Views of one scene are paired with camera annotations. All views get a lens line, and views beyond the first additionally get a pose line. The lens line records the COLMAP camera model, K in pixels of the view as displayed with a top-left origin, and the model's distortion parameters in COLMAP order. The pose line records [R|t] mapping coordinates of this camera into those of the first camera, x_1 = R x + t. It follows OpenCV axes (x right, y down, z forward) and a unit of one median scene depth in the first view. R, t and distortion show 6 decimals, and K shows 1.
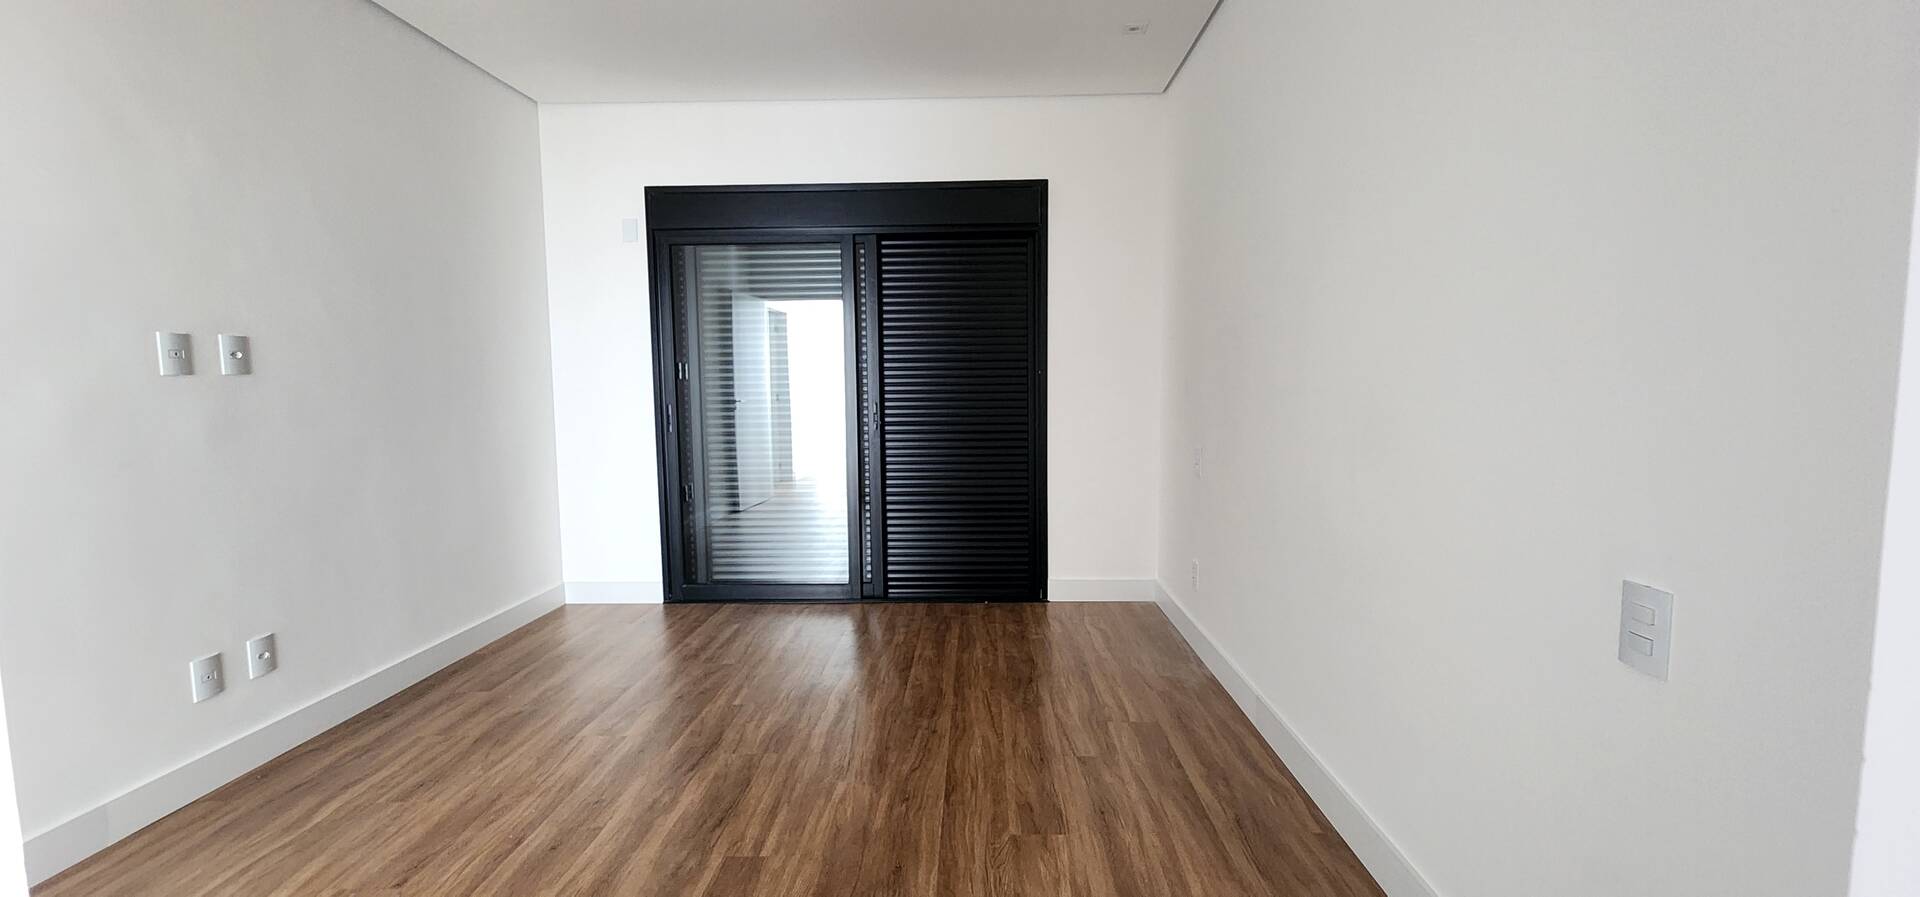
lens RADIAL K [[790.6, 0, 957.0], [0, 790.6, 449.5], [0, 0, 1]] dist [0.002934, -0.001152]
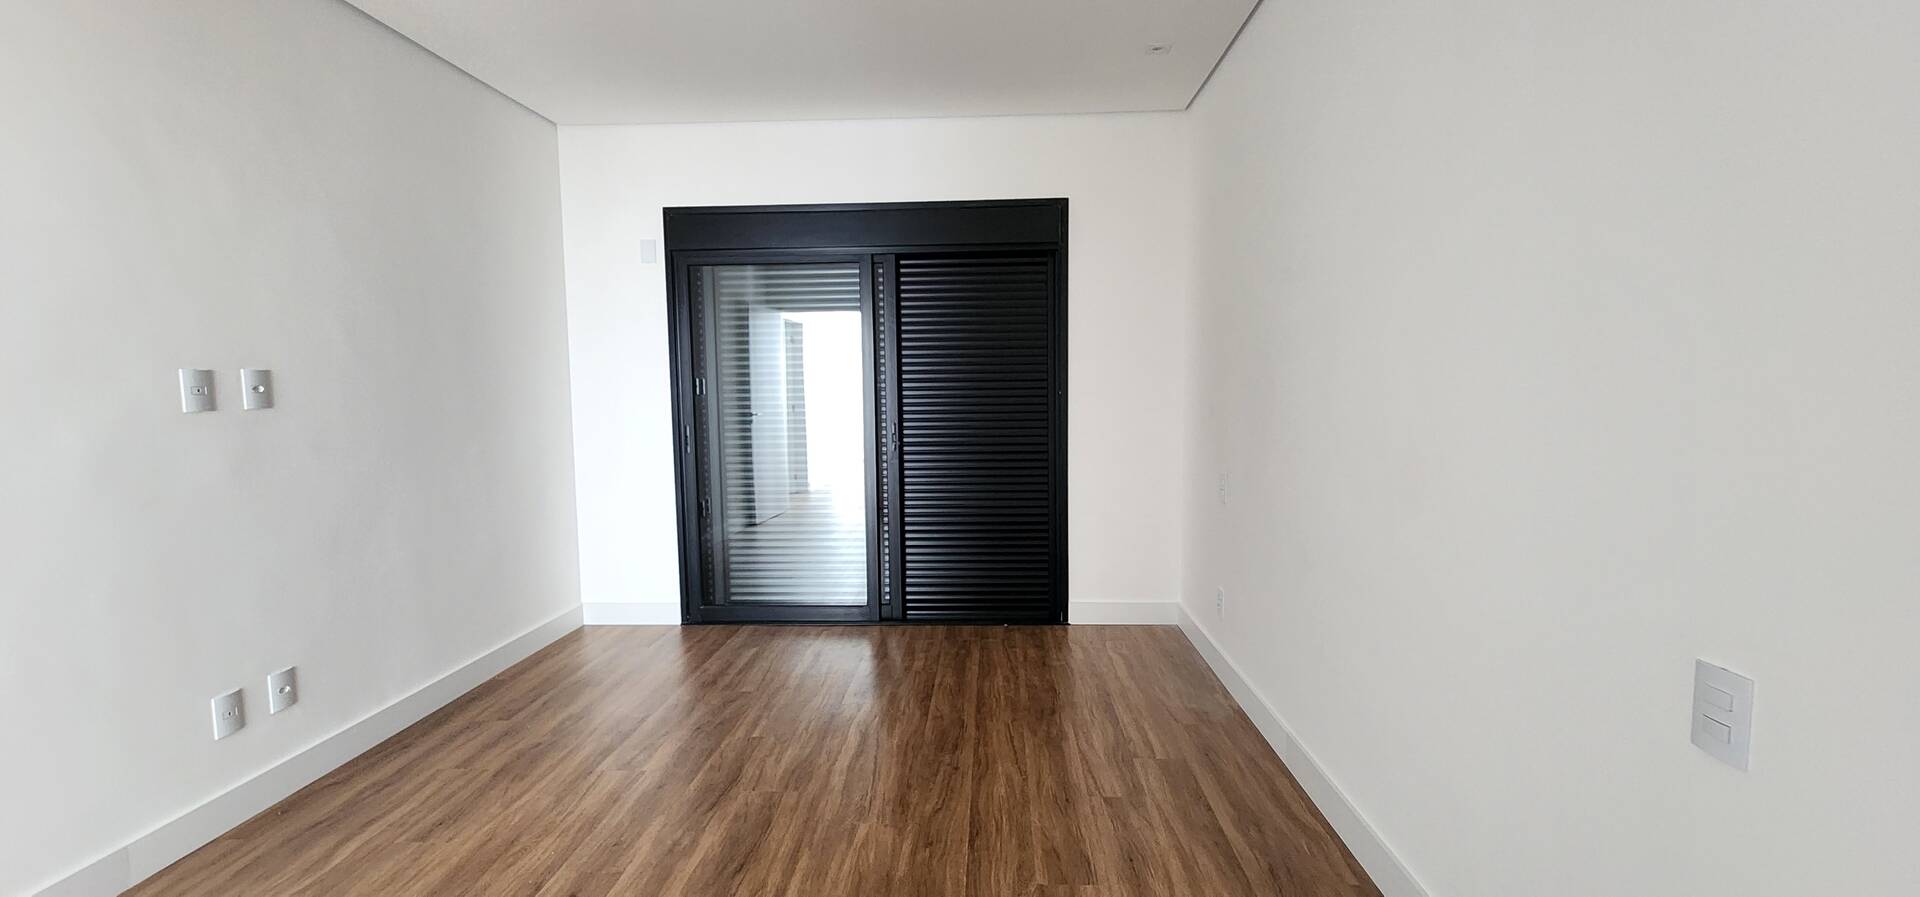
lens RADIAL K [[790.6, 0, 956.9], [0, 790.6, 448.5], [0, 0, 1]] dist [0.002934, -0.001152]
pose [[0.999841, -0.001105, -0.017818, -0.009236], [0.001018, 0.999988, -0.004875, -0.031609], [0.017823, 0.004856, 0.999829, 0.014110]]
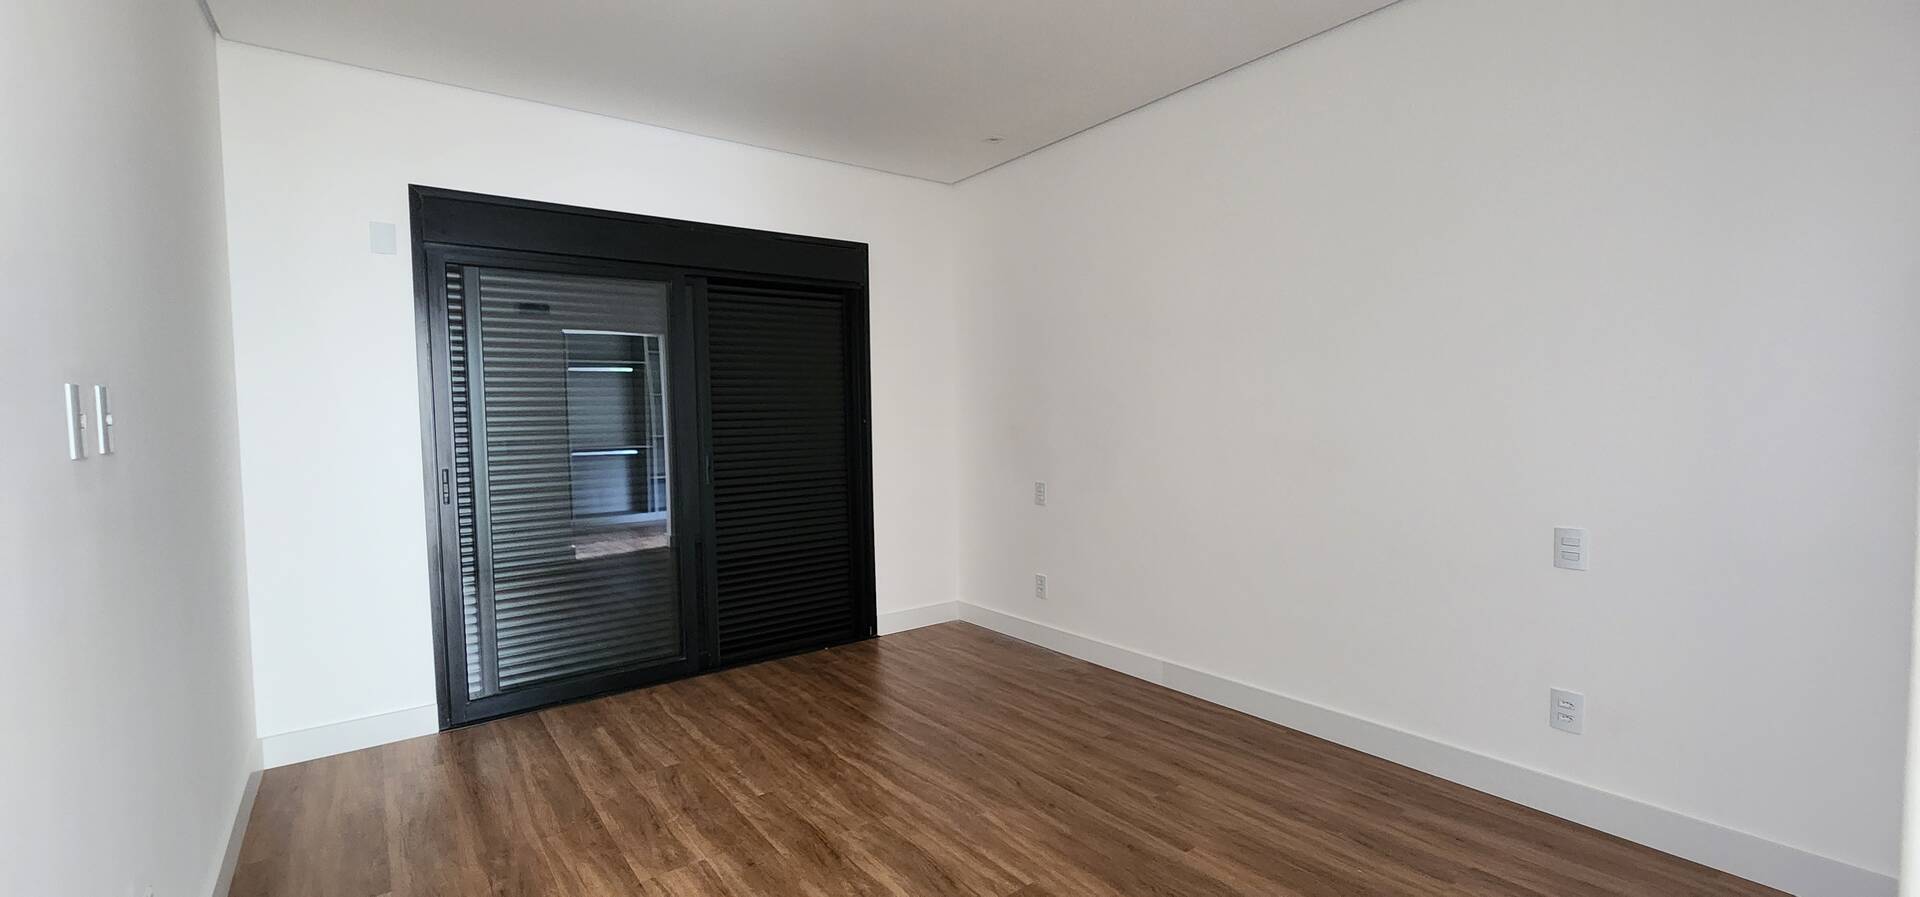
lens RADIAL K [[790.6, 0, 961.3], [0, 790.6, 450.6], [0, 0, 1]] dist [0.002934, -0.001152]
pose [[0.781368, -0.034825, 0.623098, -0.636648], [0.063730, 0.997675, -0.024158, -0.033478], [-0.620807, 0.058587, 0.781771, 0.123272]]
